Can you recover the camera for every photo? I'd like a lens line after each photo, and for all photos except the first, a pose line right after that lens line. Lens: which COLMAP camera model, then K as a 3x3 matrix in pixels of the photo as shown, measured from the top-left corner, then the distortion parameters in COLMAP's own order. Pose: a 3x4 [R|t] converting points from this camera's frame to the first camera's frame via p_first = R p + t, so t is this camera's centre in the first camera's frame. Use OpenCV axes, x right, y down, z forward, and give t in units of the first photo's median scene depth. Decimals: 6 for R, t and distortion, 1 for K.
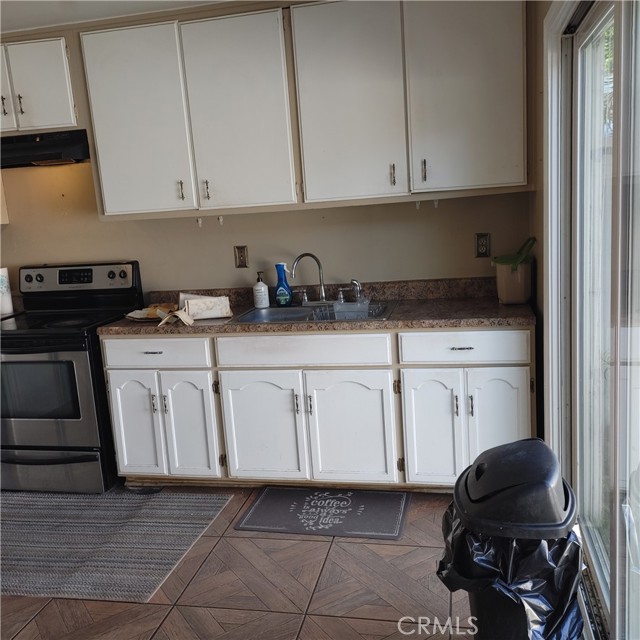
lens RADIAL K [[686.6, 0, 320.0], [0, 686.6, 320.0], [0, 0, 1]] dist [0.055639, -0.057596]
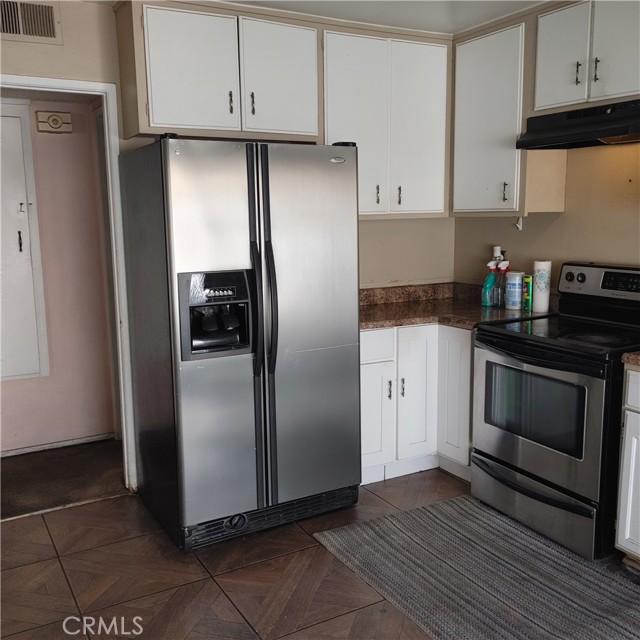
lens RADIAL K [[686.6, 0, 320.0], [0, 686.6, 320.0], [0, 0, 1]] dist [0.055639, -0.057596]
pose [[0.665246, 0.175385, -0.725733, 0.005360], [-0.162935, 0.982693, 0.088129, -0.037142], [0.728629, 0.059620, 0.682309, 0.220935]]
